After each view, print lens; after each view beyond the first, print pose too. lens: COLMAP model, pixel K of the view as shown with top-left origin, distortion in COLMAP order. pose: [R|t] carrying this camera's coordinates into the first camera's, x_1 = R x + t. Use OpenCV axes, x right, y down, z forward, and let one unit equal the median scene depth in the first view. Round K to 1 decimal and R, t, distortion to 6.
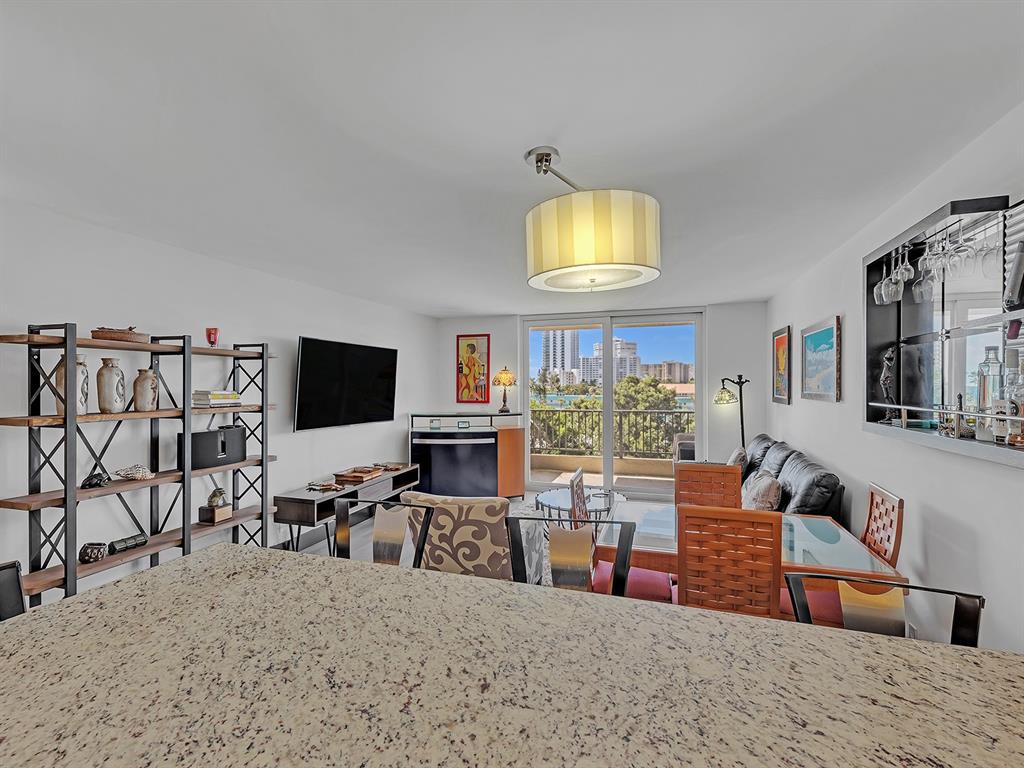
lens RADIAL K [[461.1, 0, 502.1], [0, 461.1, 385.8], [0, 0, 1]] dist [0.013415, -0.000566]
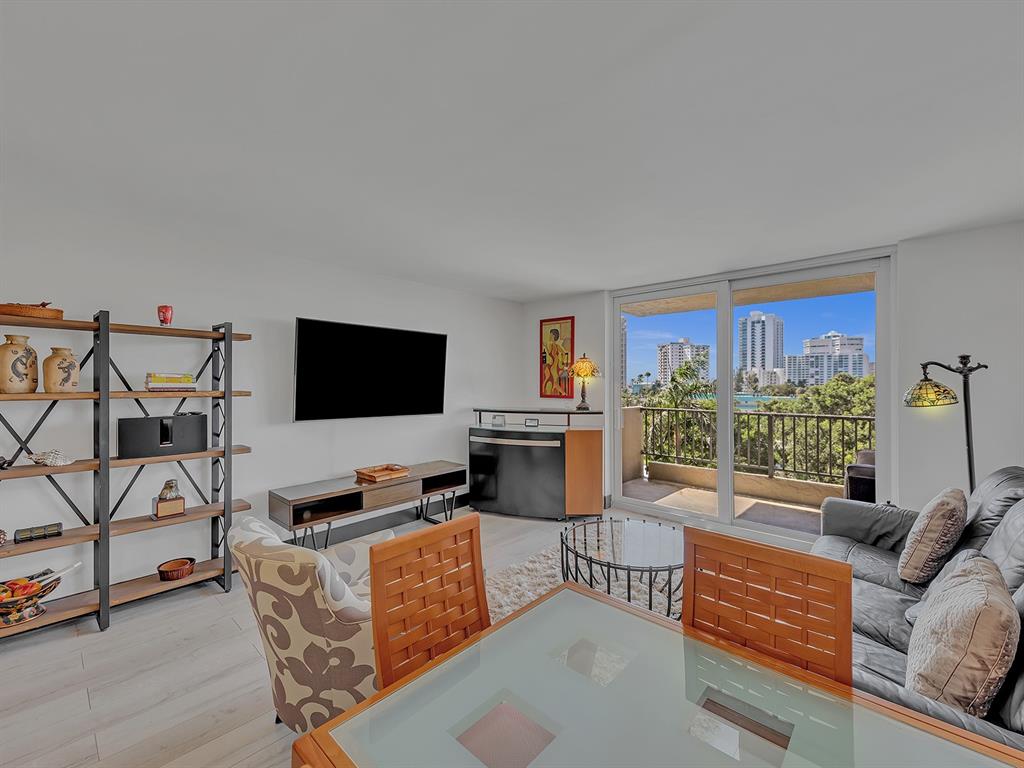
lens RADIAL K [[421.8, 0, 506.0], [0, 421.8, 385.3], [0, 0, 1]] dist [0.011619, -0.002864]
pose [[0.916582, 0.009333, -0.399739, 0.206112], [-0.008829, 0.999956, 0.003103, 0.015142], [0.399750, 0.000685, 0.916624, 0.299543]]
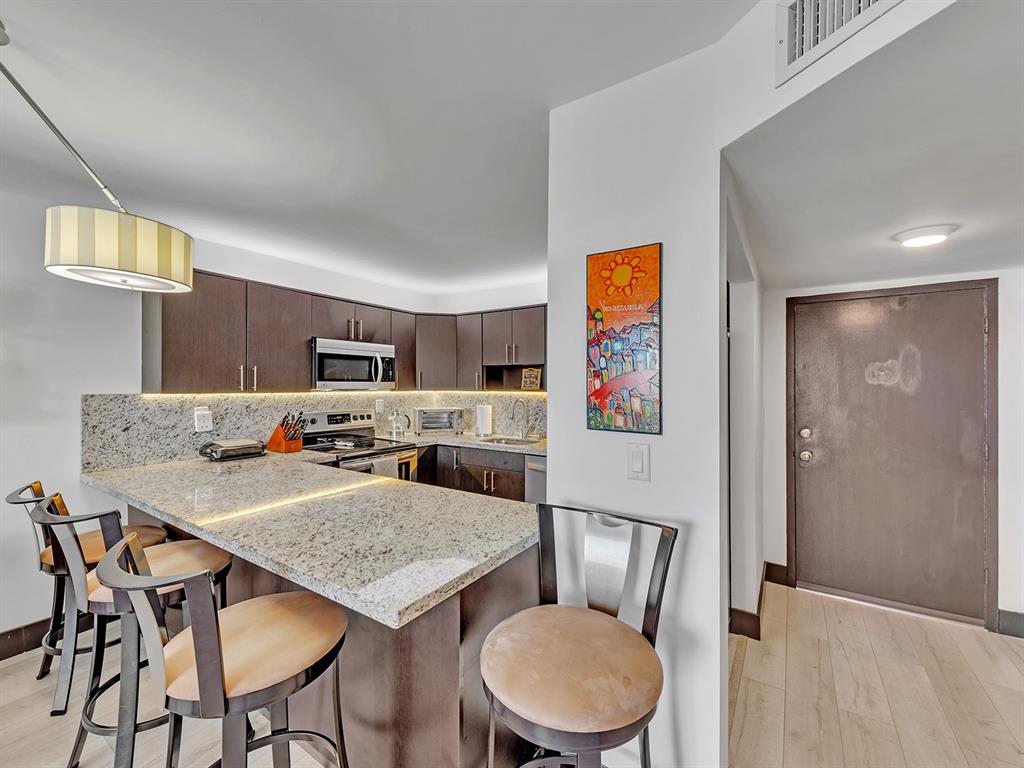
lens RADIAL K [[421.8, 0, 515.9], [0, 421.8, 380.5], [0, 0, 1]] dist [0.011619, -0.002864]
pose [[-0.967531, 0.000207, 0.252753, -0.280473], [-0.000259, 0.999998, -0.001811, 0.009226], [-0.252752, -0.001817, -0.967529, 0.470459]]
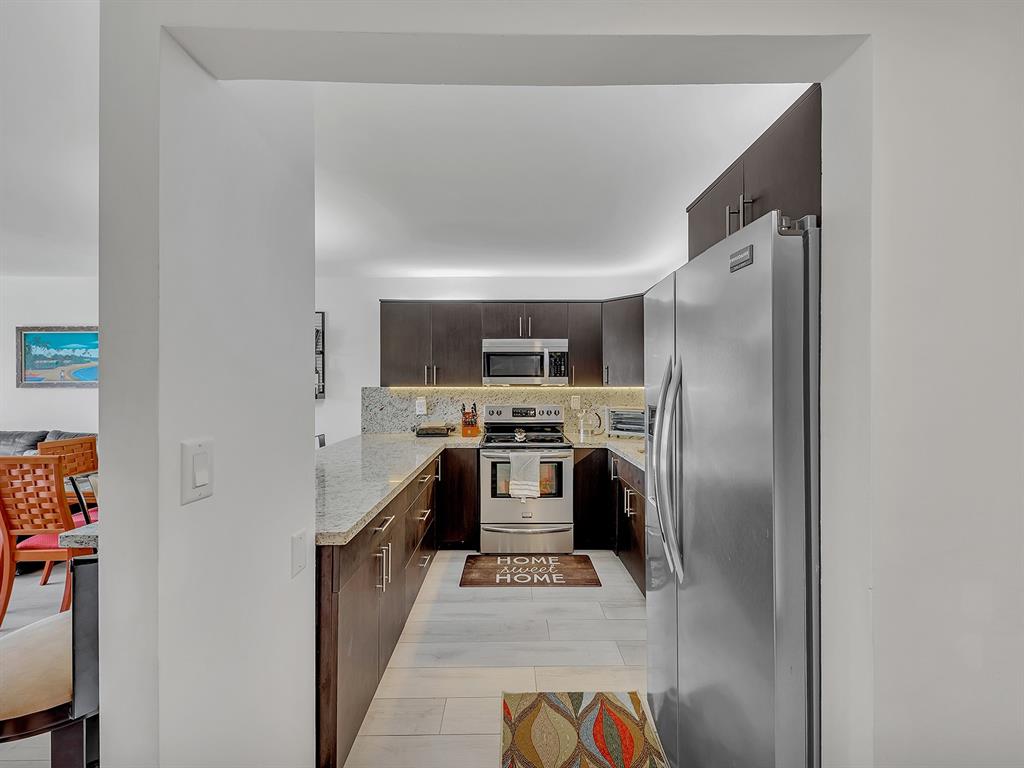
lens RADIAL K [[414.2, 0, 506.4], [0, 414.2, 384.0], [0, 0, 1]] dist [0.009122, 0.000178]
pose [[-0.321021, 0.000898, 0.947072, -0.495986], [0.008884, 0.999958, 0.002064, 0.018803], [-0.947030, 0.009077, -0.321016, 0.152214]]
